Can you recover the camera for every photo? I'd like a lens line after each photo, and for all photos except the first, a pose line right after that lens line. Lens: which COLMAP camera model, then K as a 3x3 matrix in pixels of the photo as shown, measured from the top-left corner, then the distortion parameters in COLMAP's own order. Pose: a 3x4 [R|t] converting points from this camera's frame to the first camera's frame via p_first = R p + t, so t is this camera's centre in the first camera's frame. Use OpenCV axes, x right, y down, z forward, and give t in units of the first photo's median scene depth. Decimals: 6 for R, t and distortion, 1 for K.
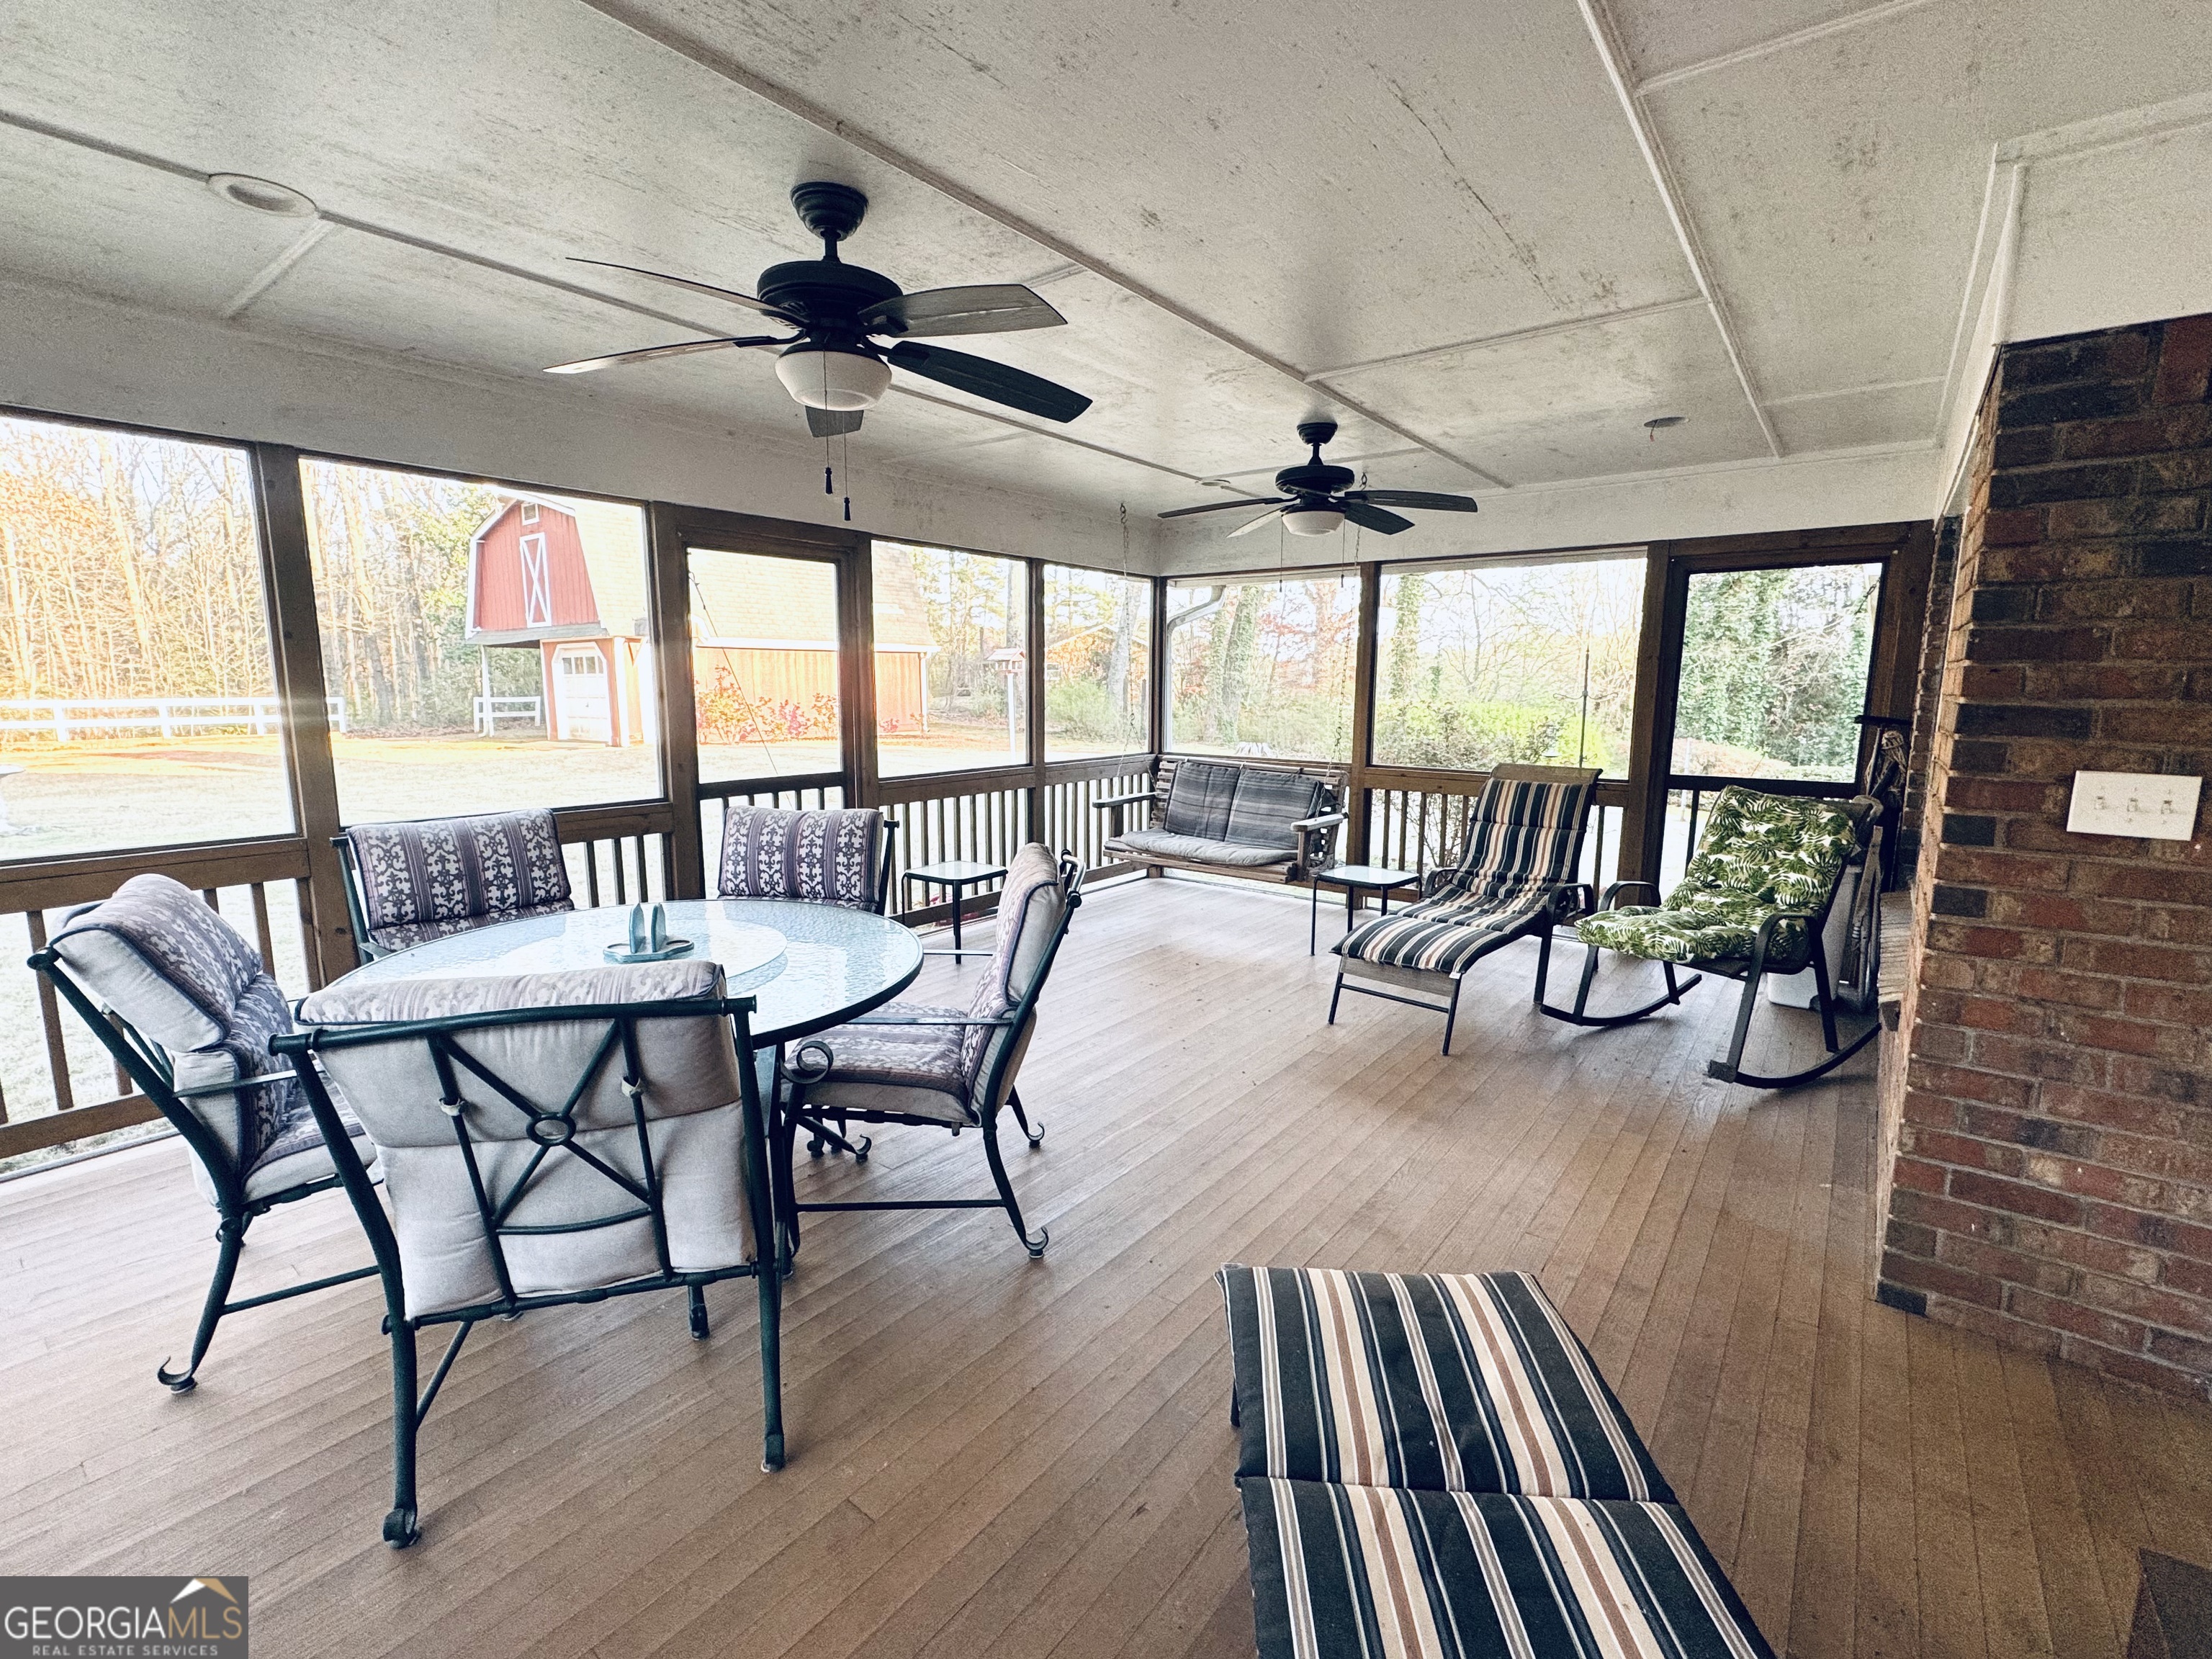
lens RADIAL K [[976.8, 0, 1109.1], [0, 976.8, 830.5], [0, 0, 1]] dist [0.001135, 0.000165]
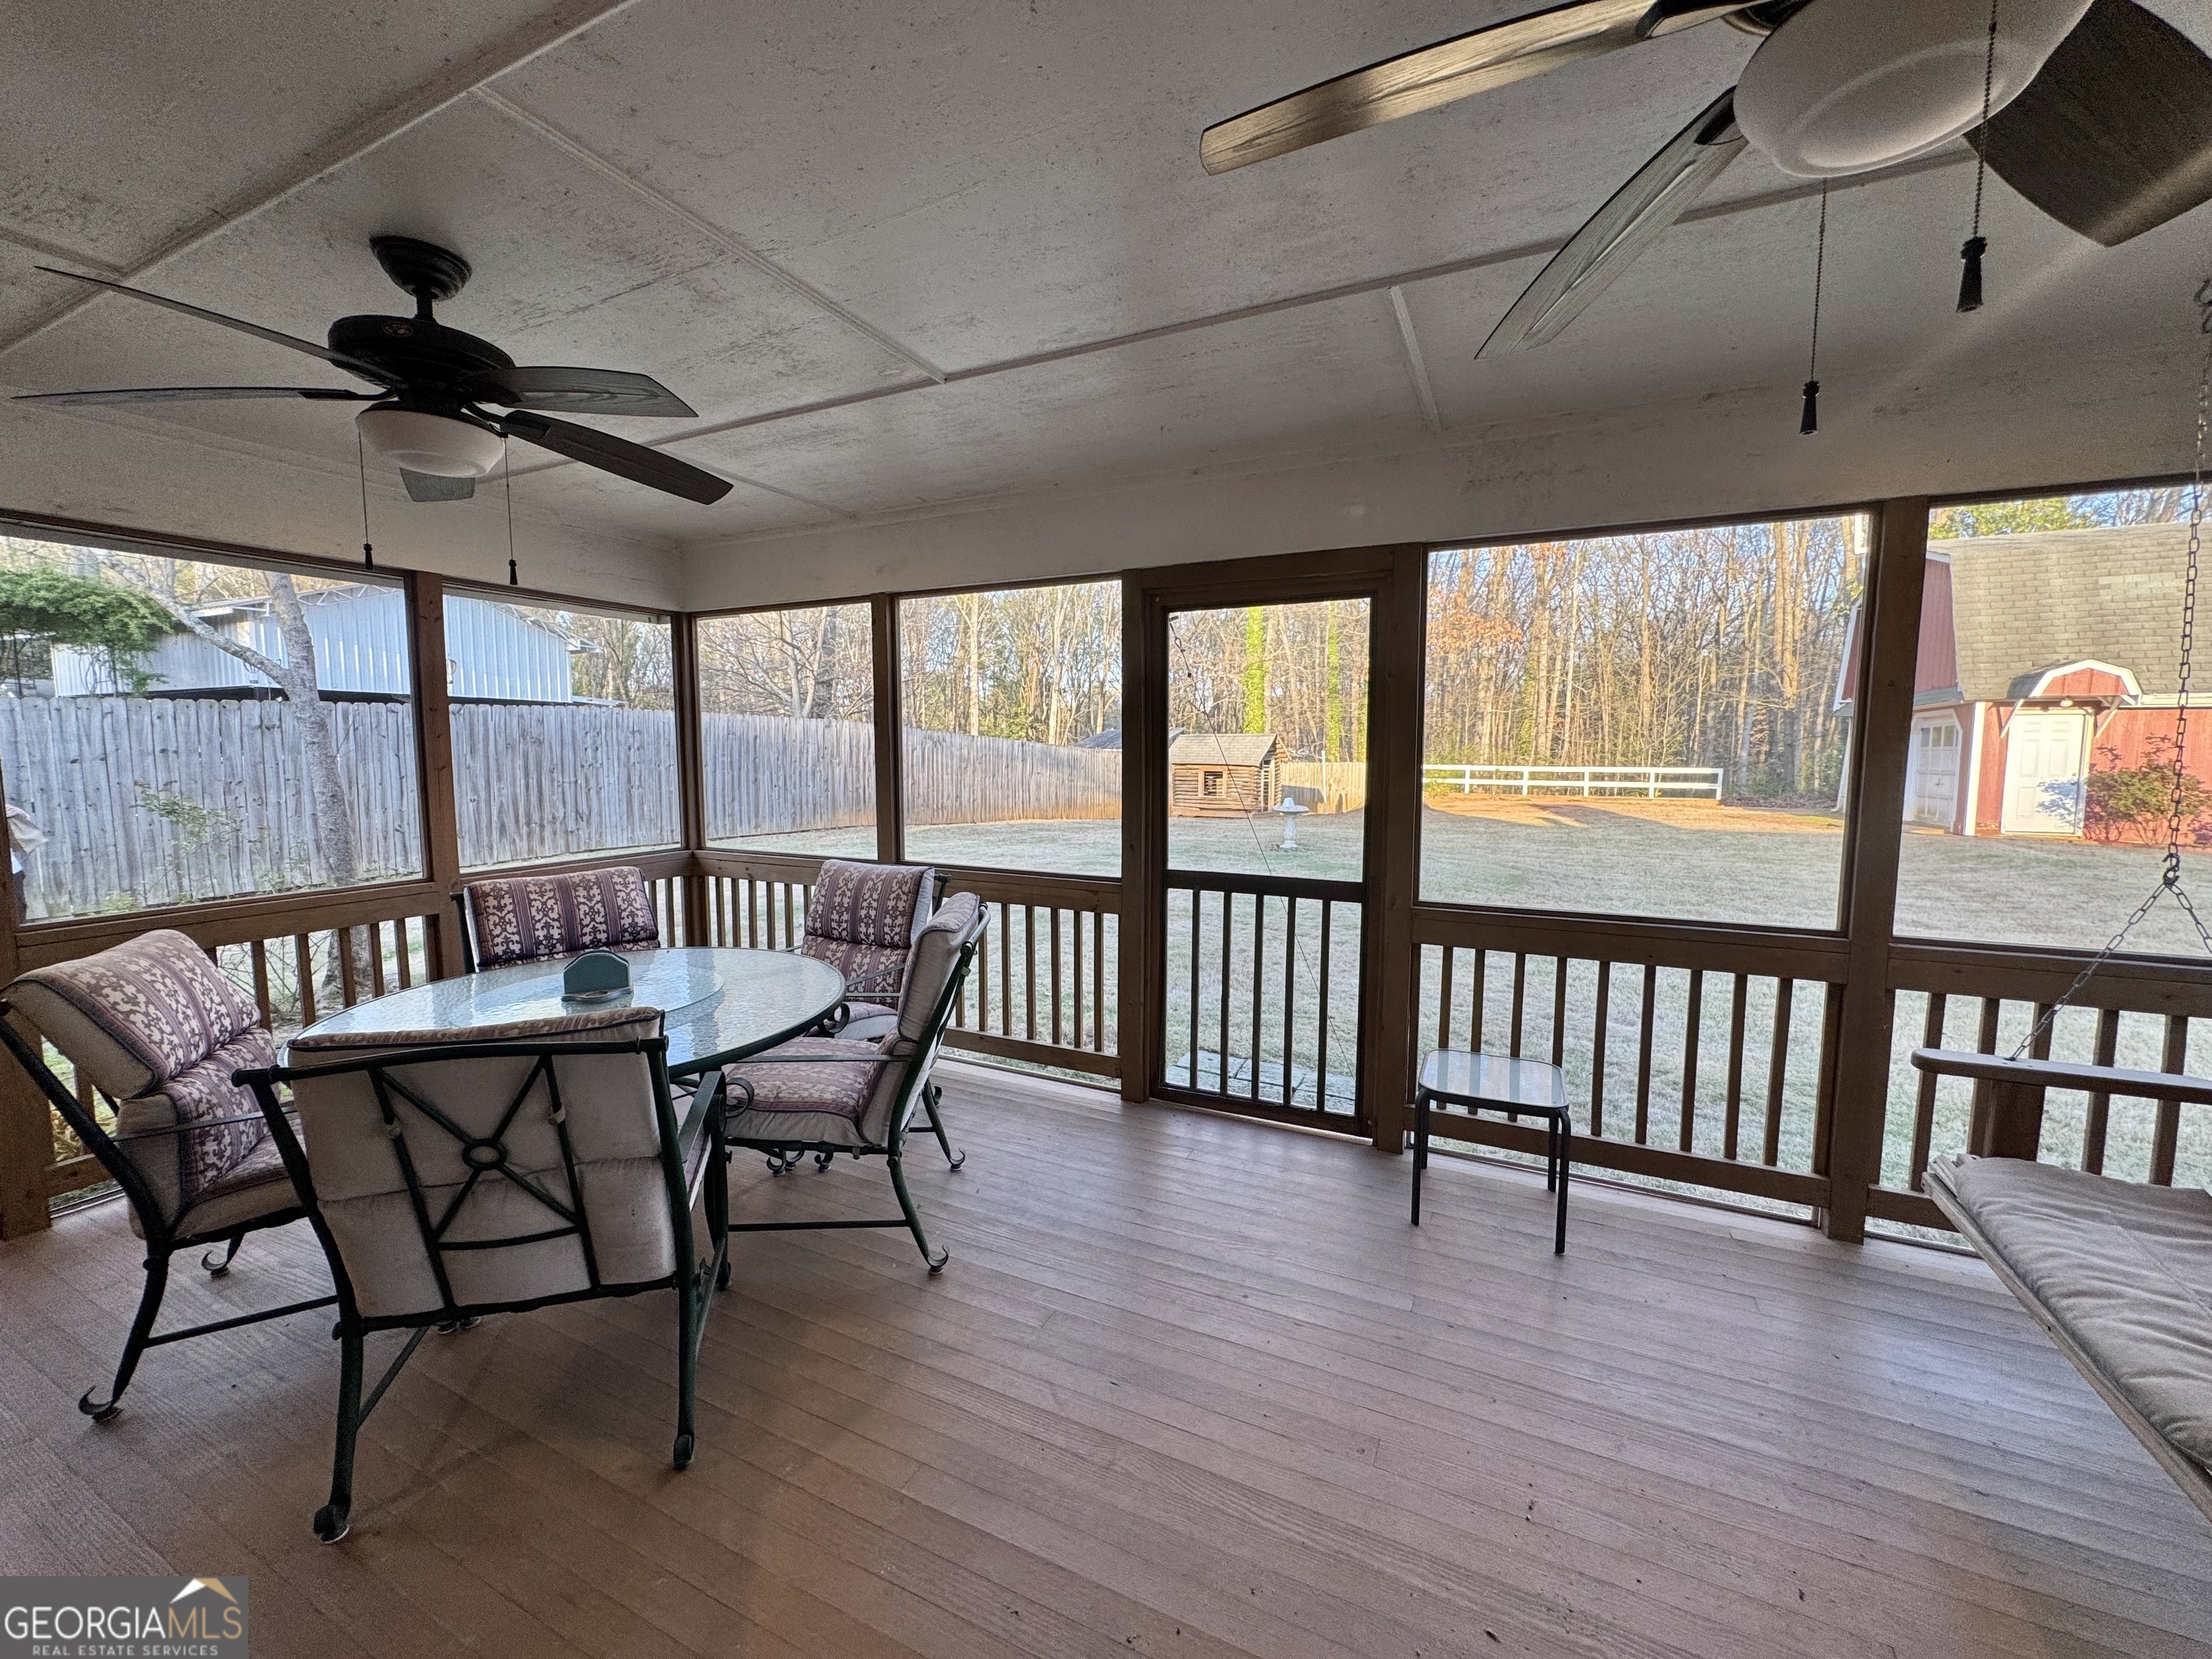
lens RADIAL K [[882.1, 0, 1105.2], [0, 882.1, 828.9], [0, 0, 1]] dist [-0.001508, -0.000110]
pose [[0.206644, 0.084957, -0.974721, 0.323962], [-0.149031, 0.987332, 0.054461, -0.108927], [0.966999, 0.134010, 0.216687, 0.684747]]
